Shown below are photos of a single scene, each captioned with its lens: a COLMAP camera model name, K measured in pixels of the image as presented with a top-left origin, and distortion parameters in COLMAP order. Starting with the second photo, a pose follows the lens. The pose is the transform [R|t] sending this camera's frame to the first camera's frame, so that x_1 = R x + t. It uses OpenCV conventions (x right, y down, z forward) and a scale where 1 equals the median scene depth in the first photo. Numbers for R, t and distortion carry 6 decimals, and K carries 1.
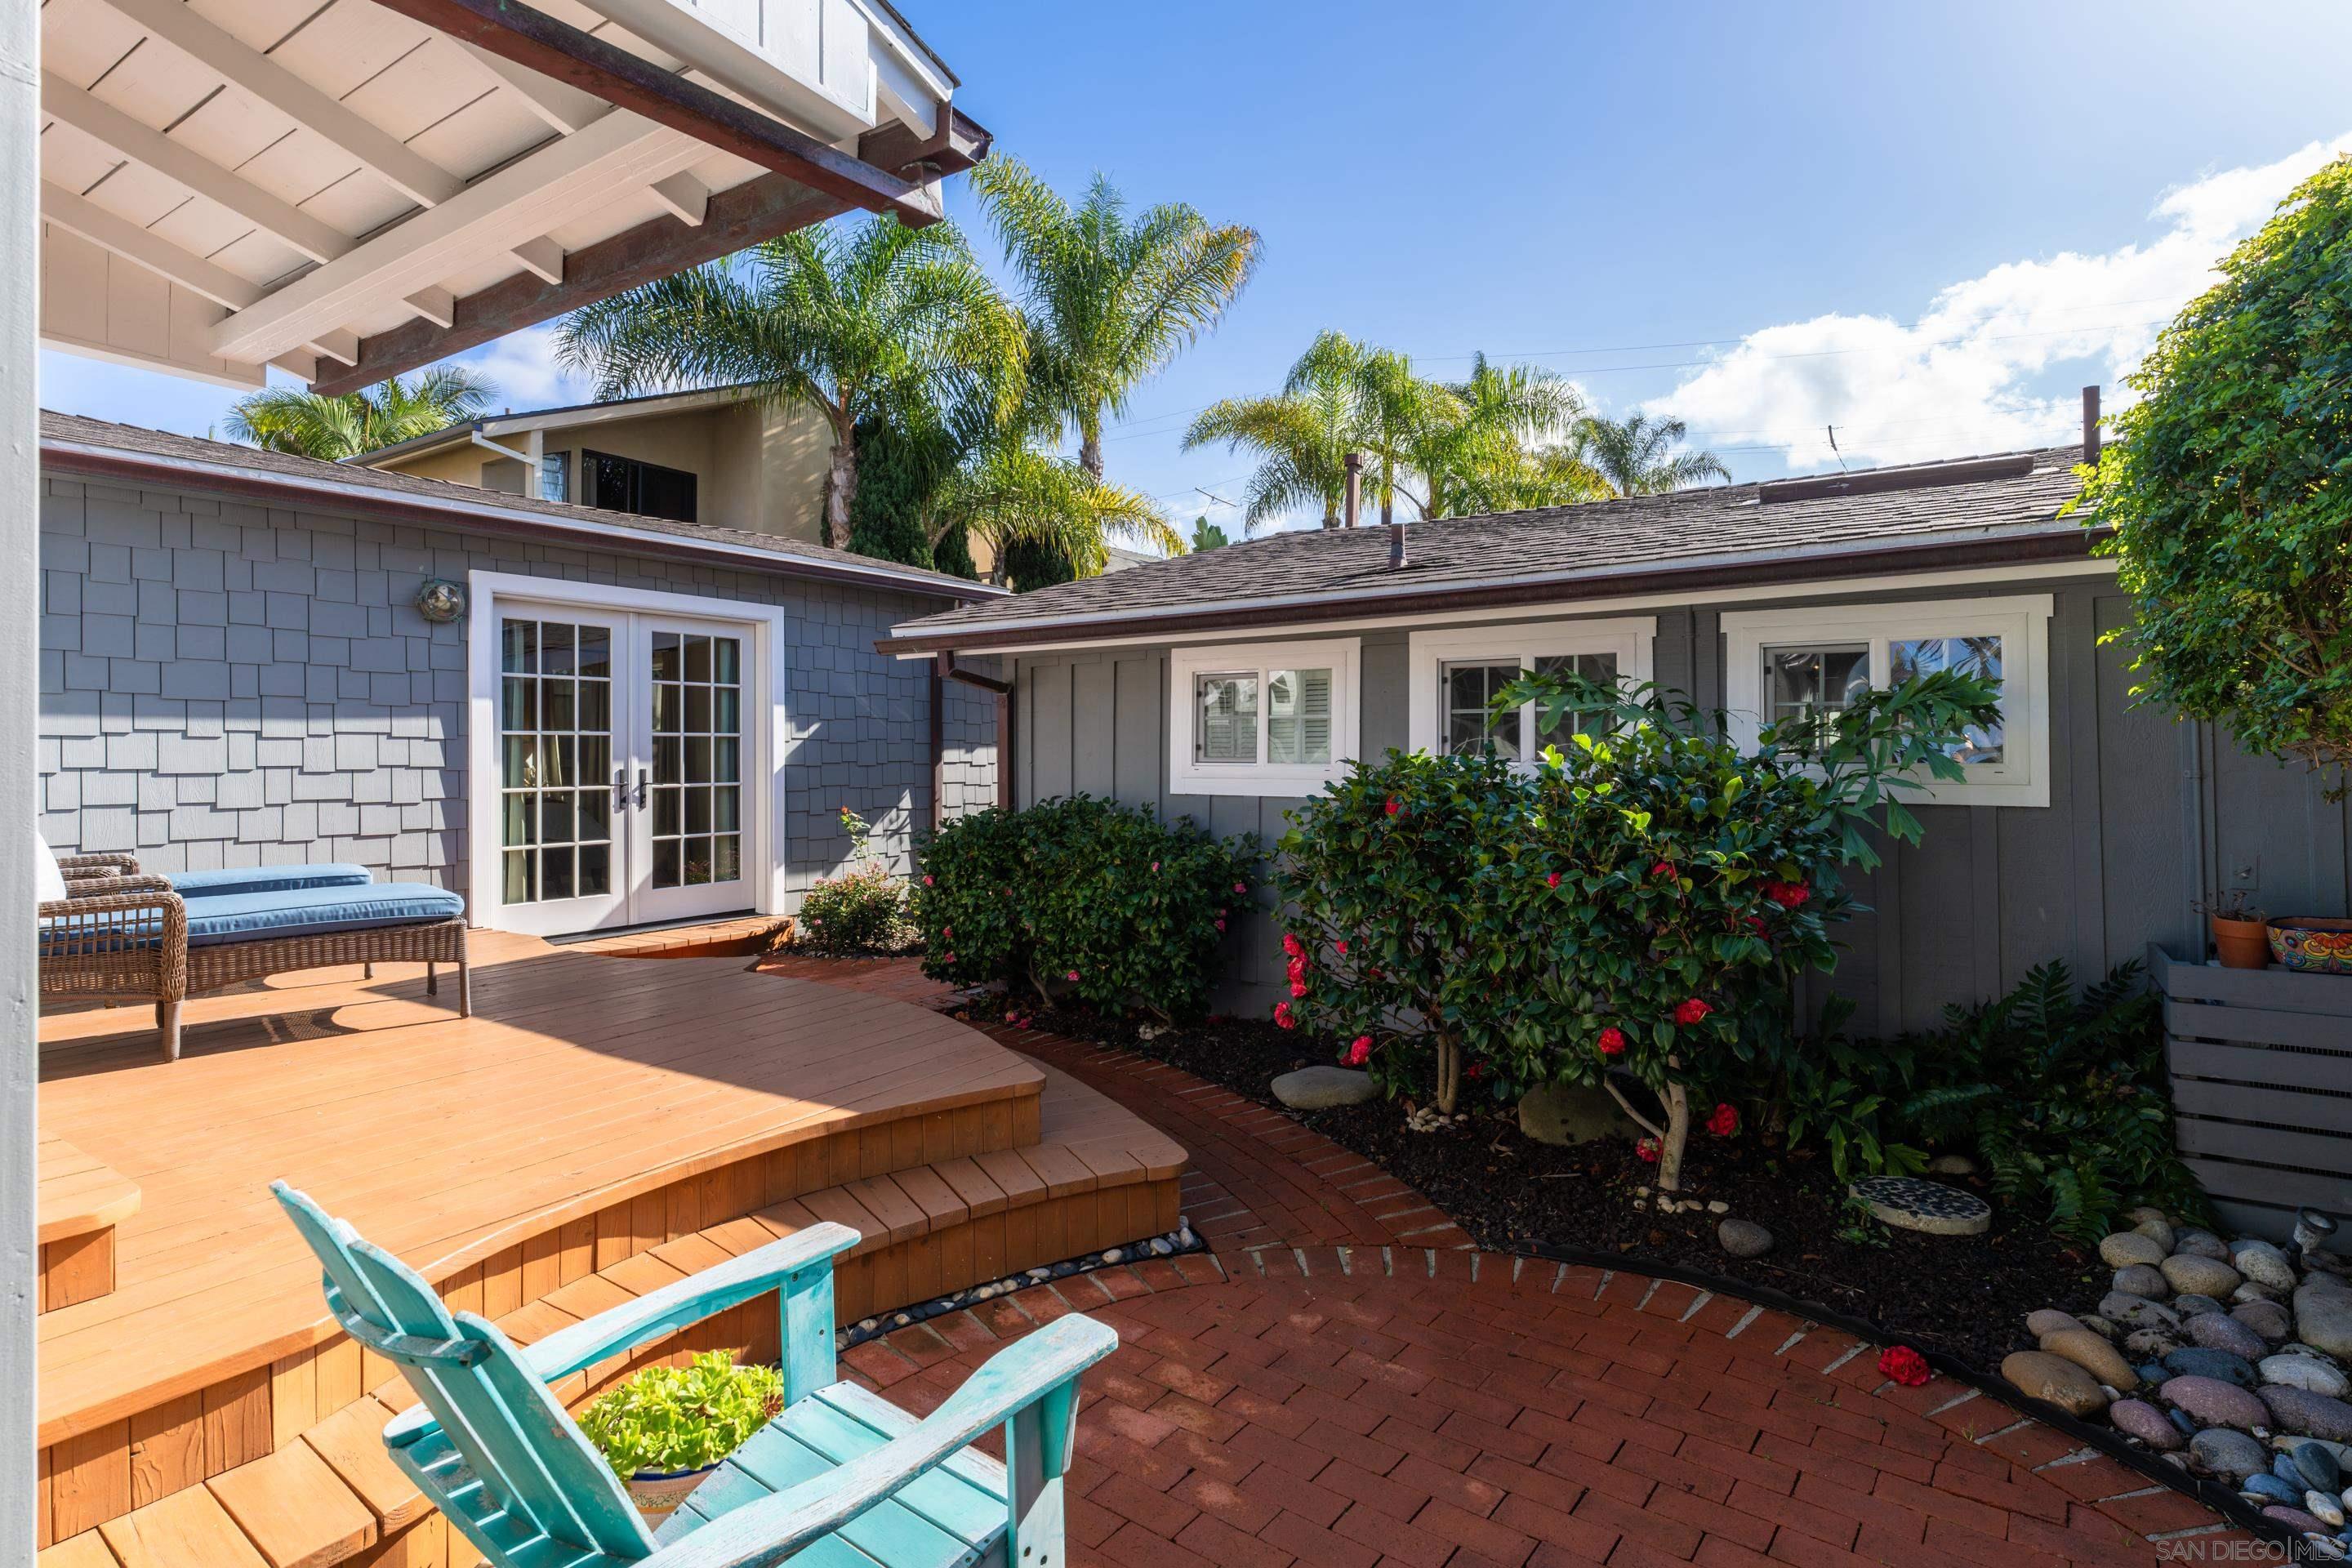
lens RADIAL K [[1089.5, 0, 1175.6], [0, 1089.5, 735.5], [0, 0, 1]] dist [-0.001237, -0.000296]
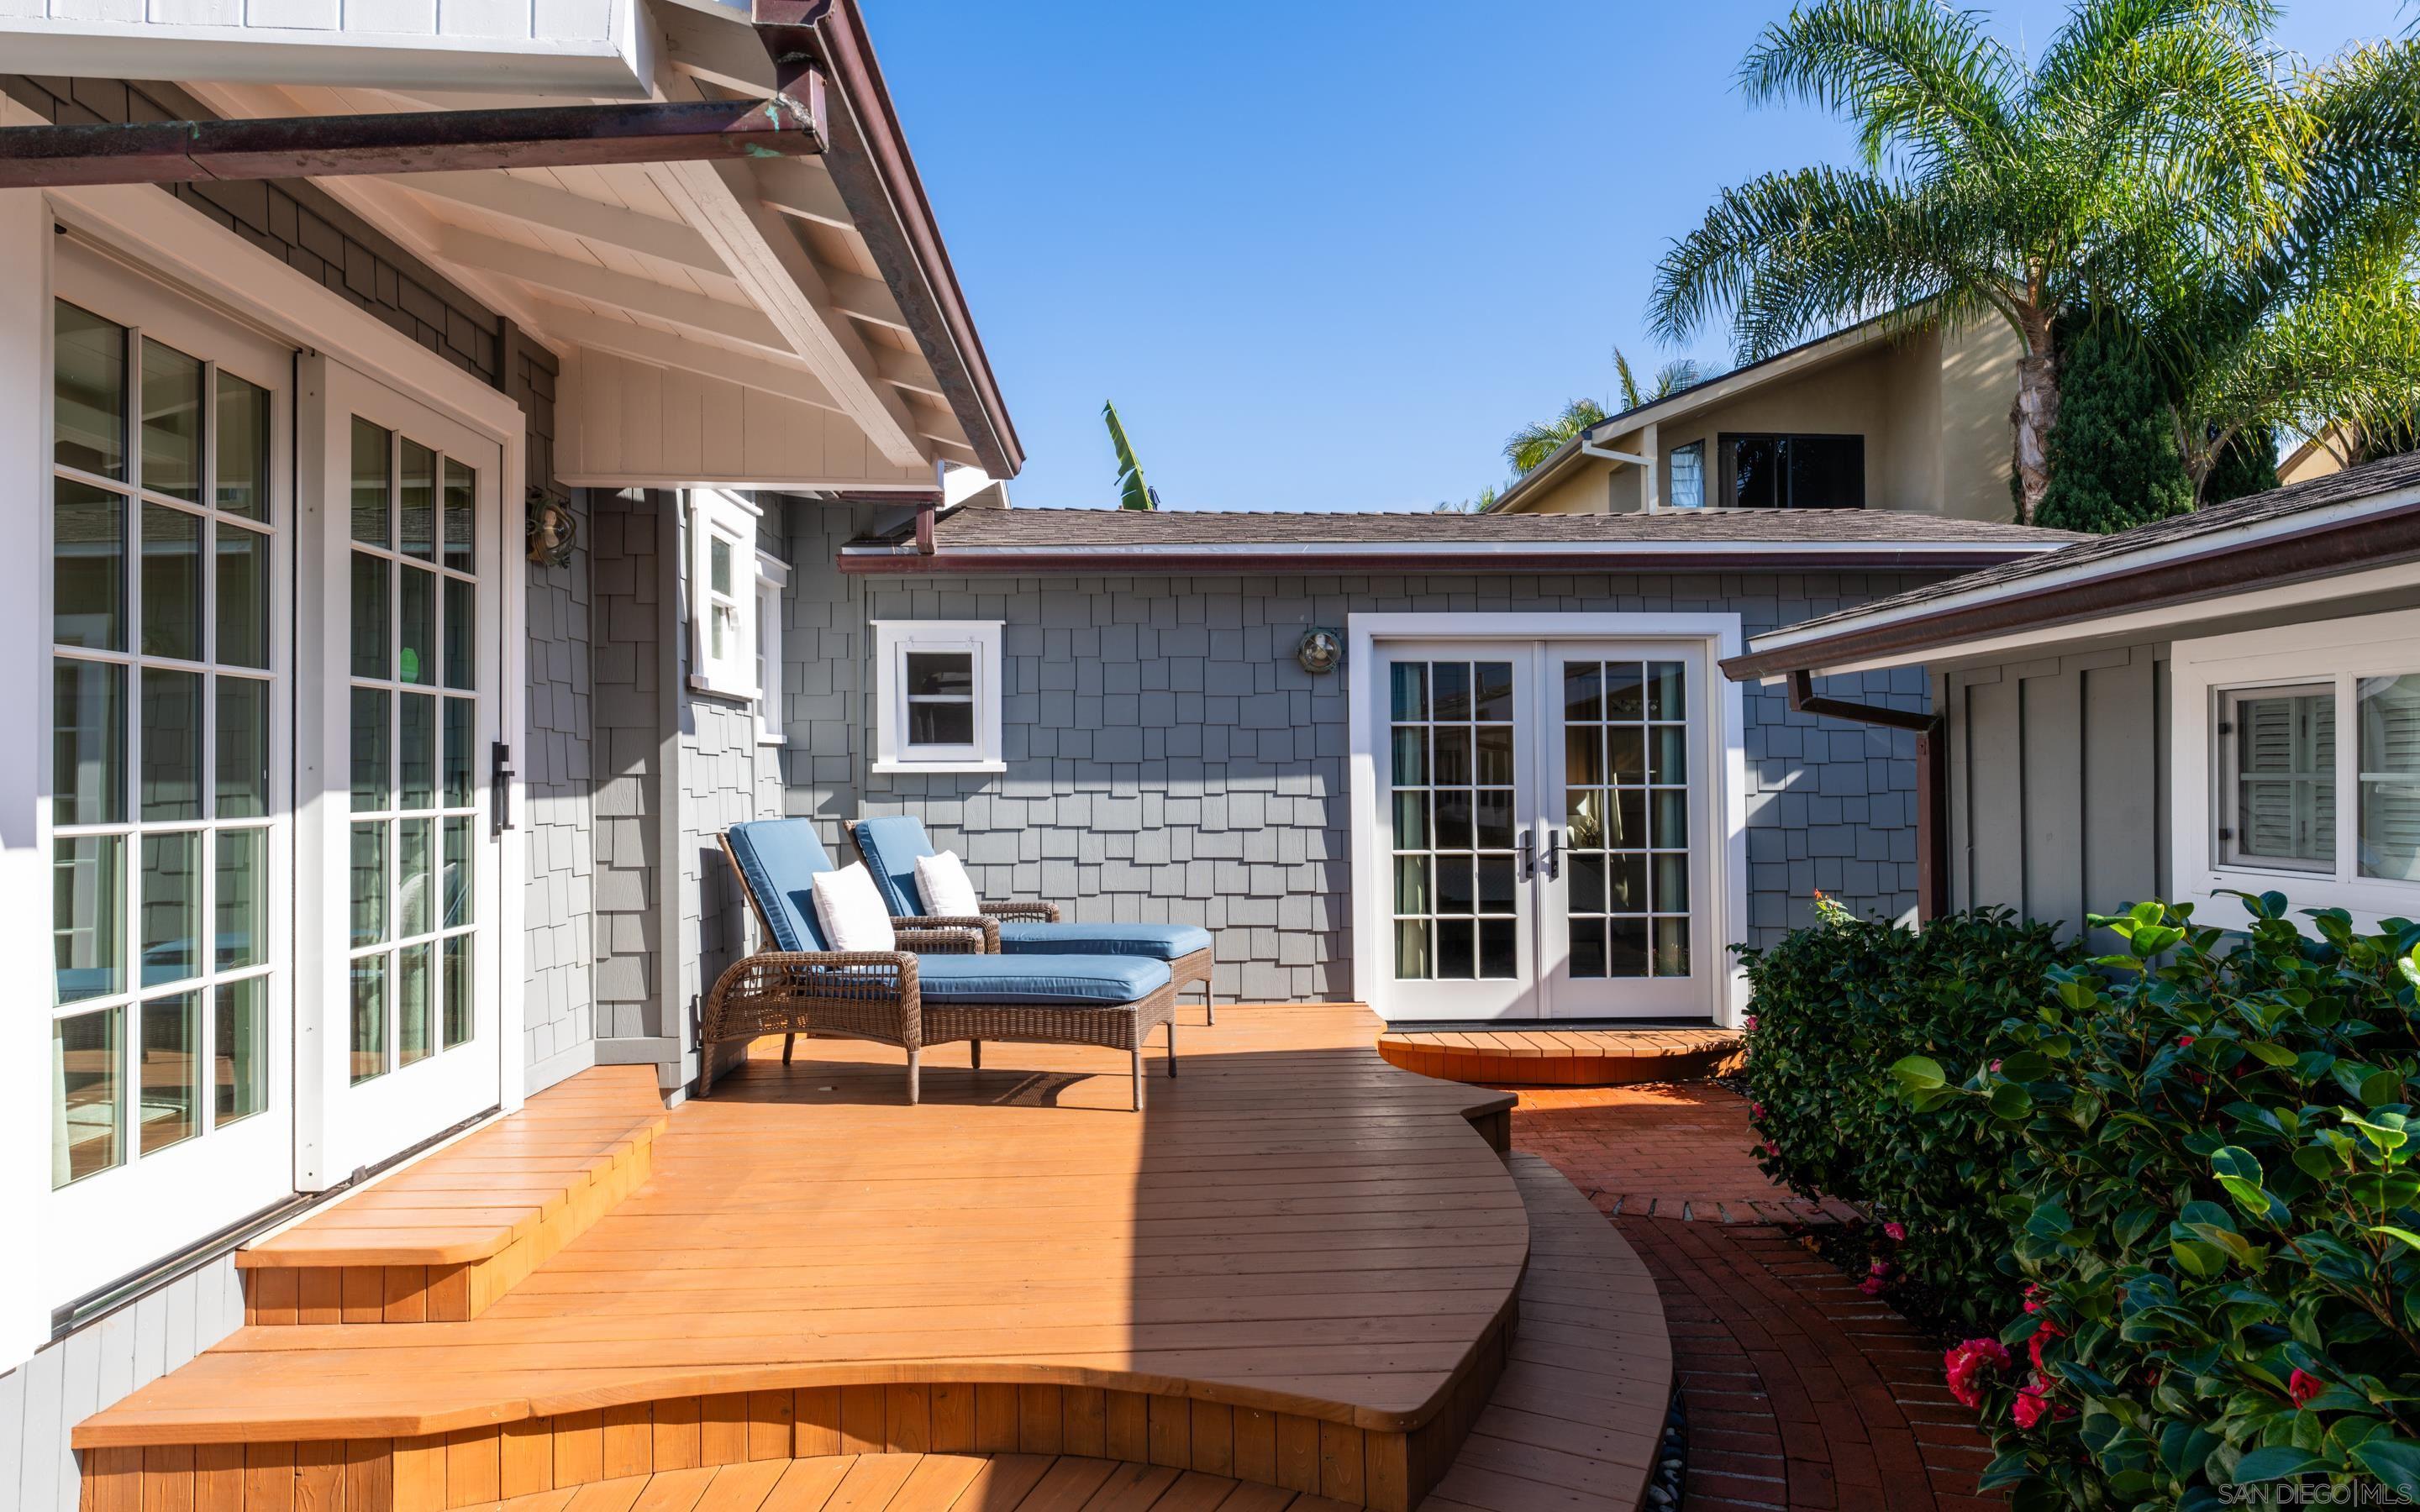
lens RADIAL K [[1349.5, 0, 1210.0], [0, 1349.5, 756.0], [0, 0, 1]] dist [0.000997, 0.000055]
pose [[0.614912, -0.016417, -0.788425, 0.179795], [0.011112, 0.999864, -0.012153, -0.018199], [0.788517, -0.001289, 0.615011, 0.199421]]
